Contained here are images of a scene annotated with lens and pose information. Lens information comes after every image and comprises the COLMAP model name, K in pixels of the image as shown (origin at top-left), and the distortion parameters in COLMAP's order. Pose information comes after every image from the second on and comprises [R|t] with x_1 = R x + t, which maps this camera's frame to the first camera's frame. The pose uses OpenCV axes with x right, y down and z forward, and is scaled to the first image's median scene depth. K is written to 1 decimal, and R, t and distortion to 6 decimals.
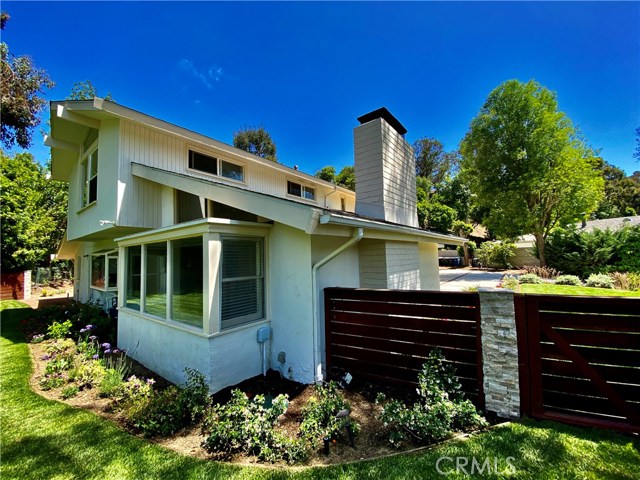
lens RADIAL K [[257.5, 0, 321.9], [0, 257.5, 242.9], [0, 0, 1]] dist [-0.016665, -0.002234]
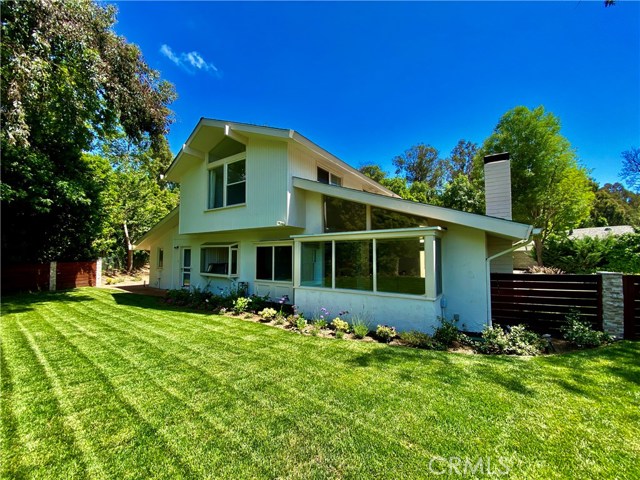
lens RADIAL K [[257.5, 0, 319.0], [0, 257.5, 240.7], [0, 0, 1]] dist [-0.016665, -0.002234]
pose [[0.997617, 0.030645, 0.061821, -0.309848], [-0.030744, 0.999527, 0.000646, 0.002074], [-0.061772, -0.002545, 0.998087, -0.137994]]
